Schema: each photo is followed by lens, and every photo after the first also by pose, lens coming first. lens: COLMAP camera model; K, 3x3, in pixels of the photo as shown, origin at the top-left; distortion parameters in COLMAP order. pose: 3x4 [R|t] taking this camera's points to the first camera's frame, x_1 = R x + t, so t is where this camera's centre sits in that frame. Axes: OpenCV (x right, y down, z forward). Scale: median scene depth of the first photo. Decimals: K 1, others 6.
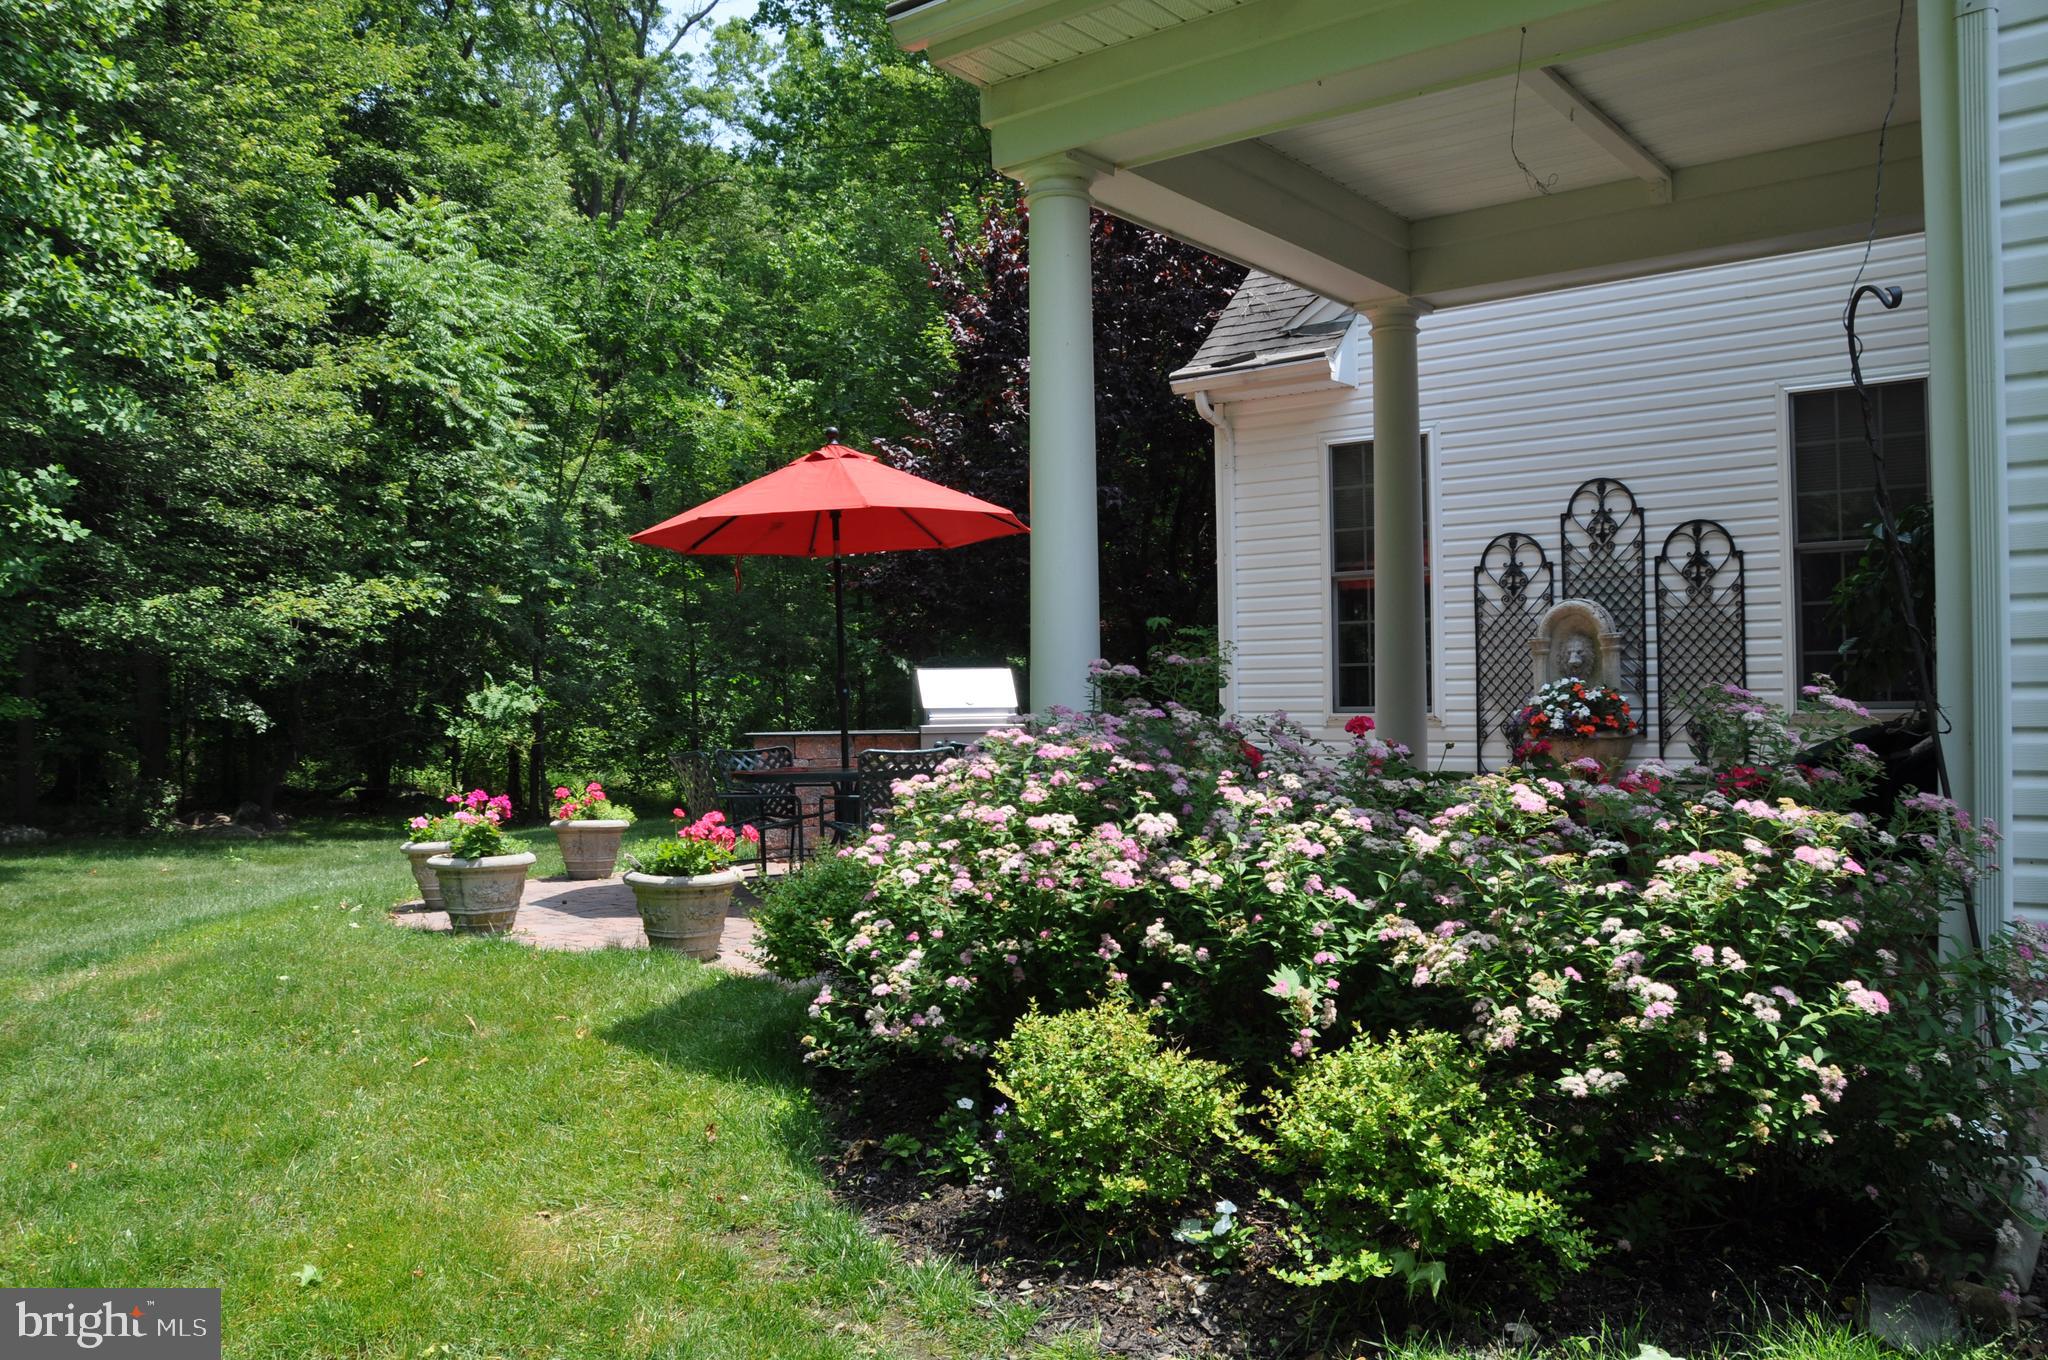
lens RADIAL K [[1628.6, 0, 1024.5], [0, 1628.6, 682.0], [0, 0, 1]] dist [-0.104841, 0.005995]
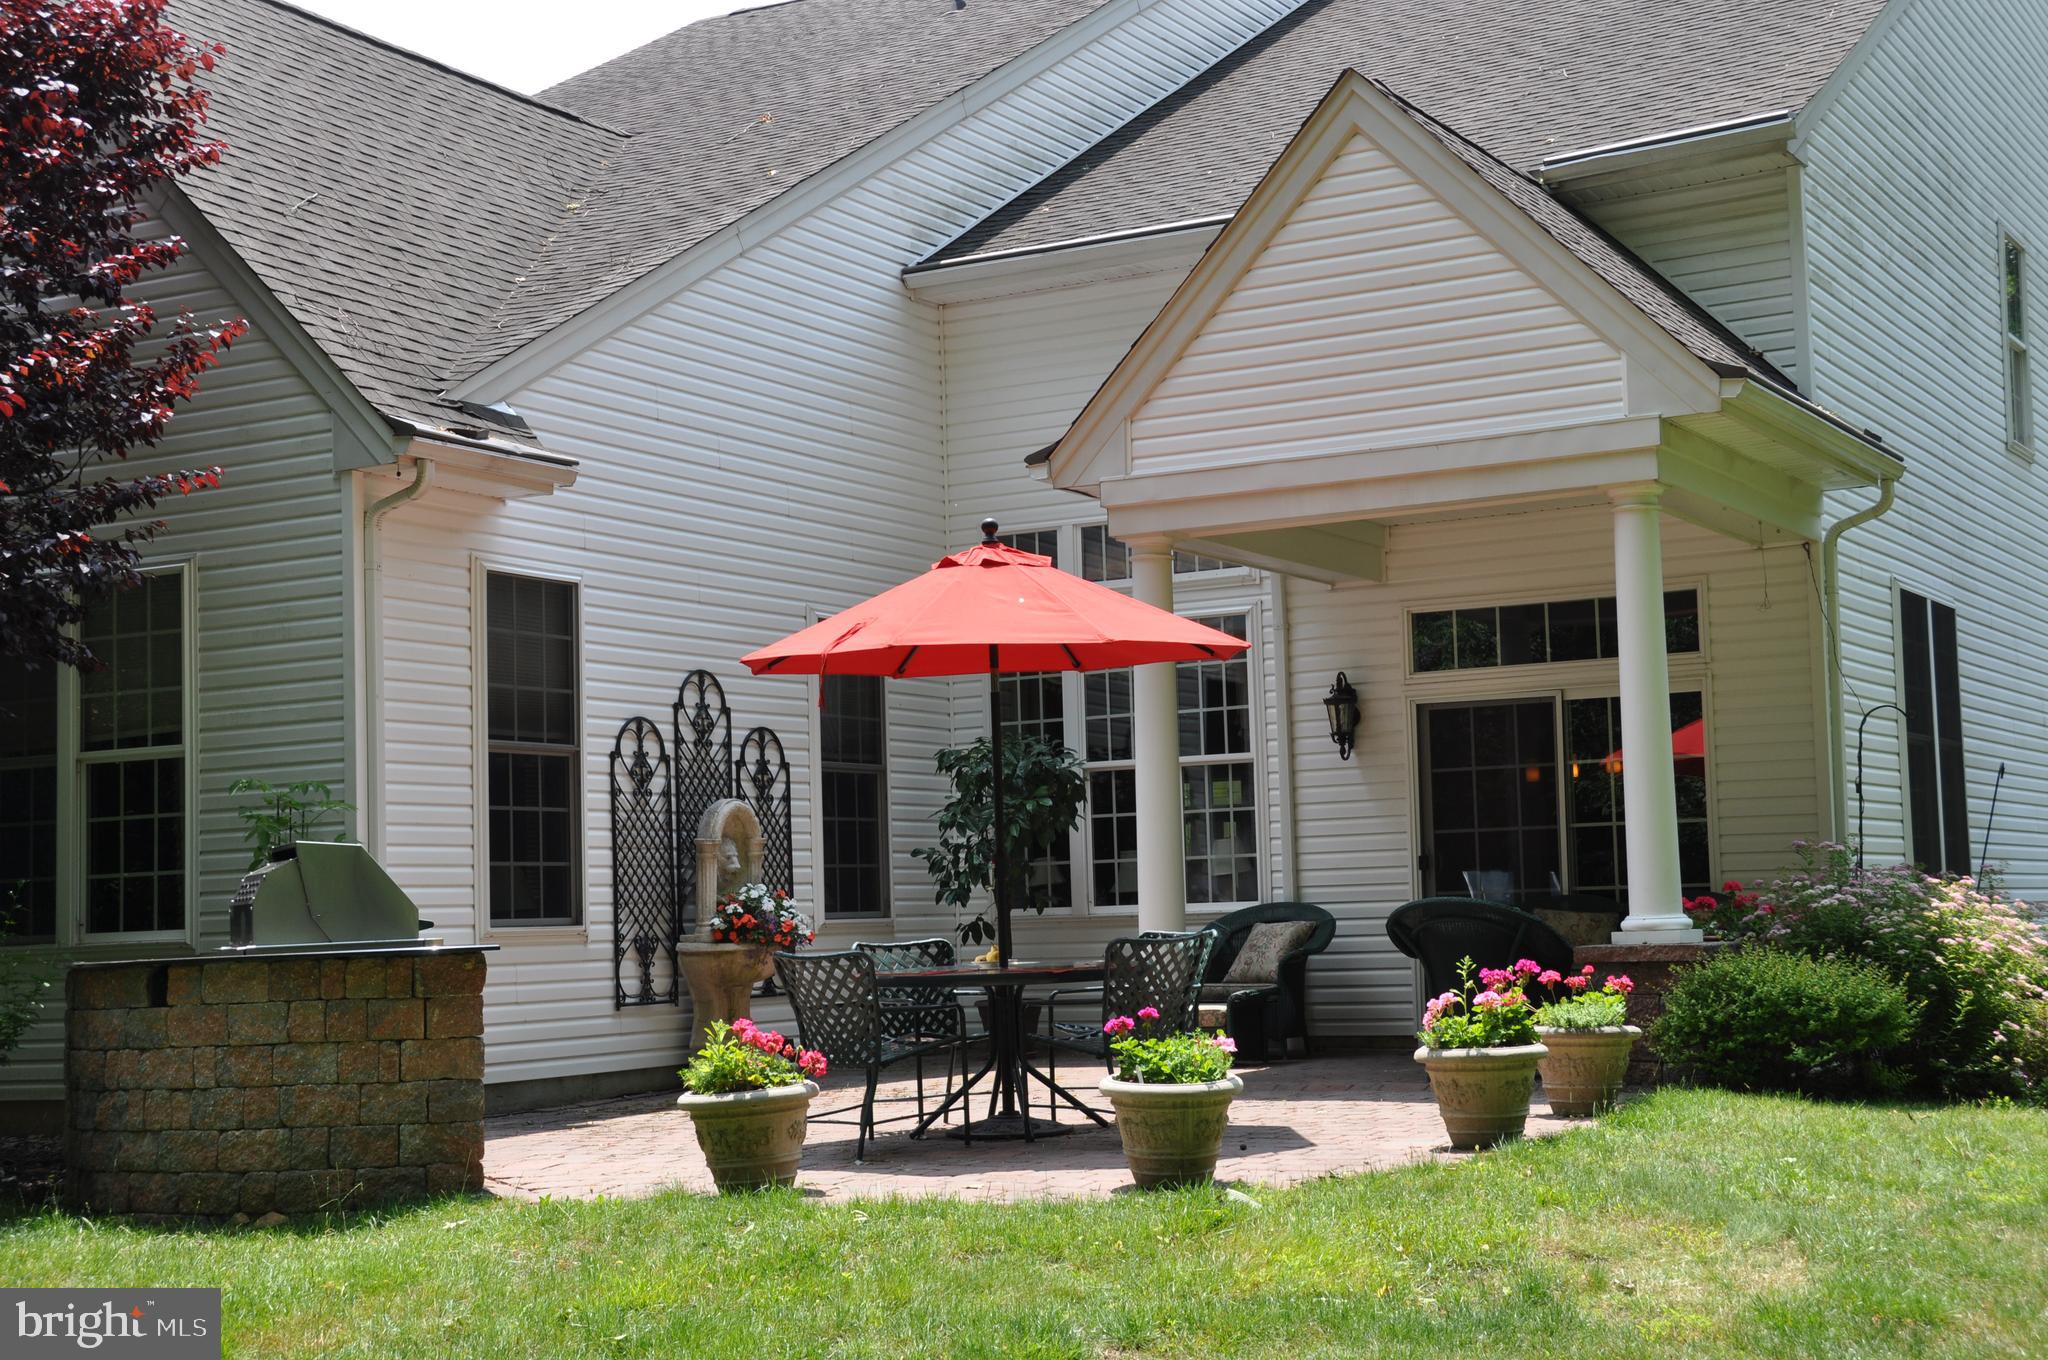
lens RADIAL K [[2879.3, 0, 1024.8], [0, 2879.3, 679.5], [0, 0, 1]] dist [0.055376, 0.000000]
pose [[-0.149039, 0.089208, 0.984799, -1.240003], [0.000102, 0.995924, -0.090200, 0.026999], [-0.988831, -0.013343, -0.148441, 1.012320]]
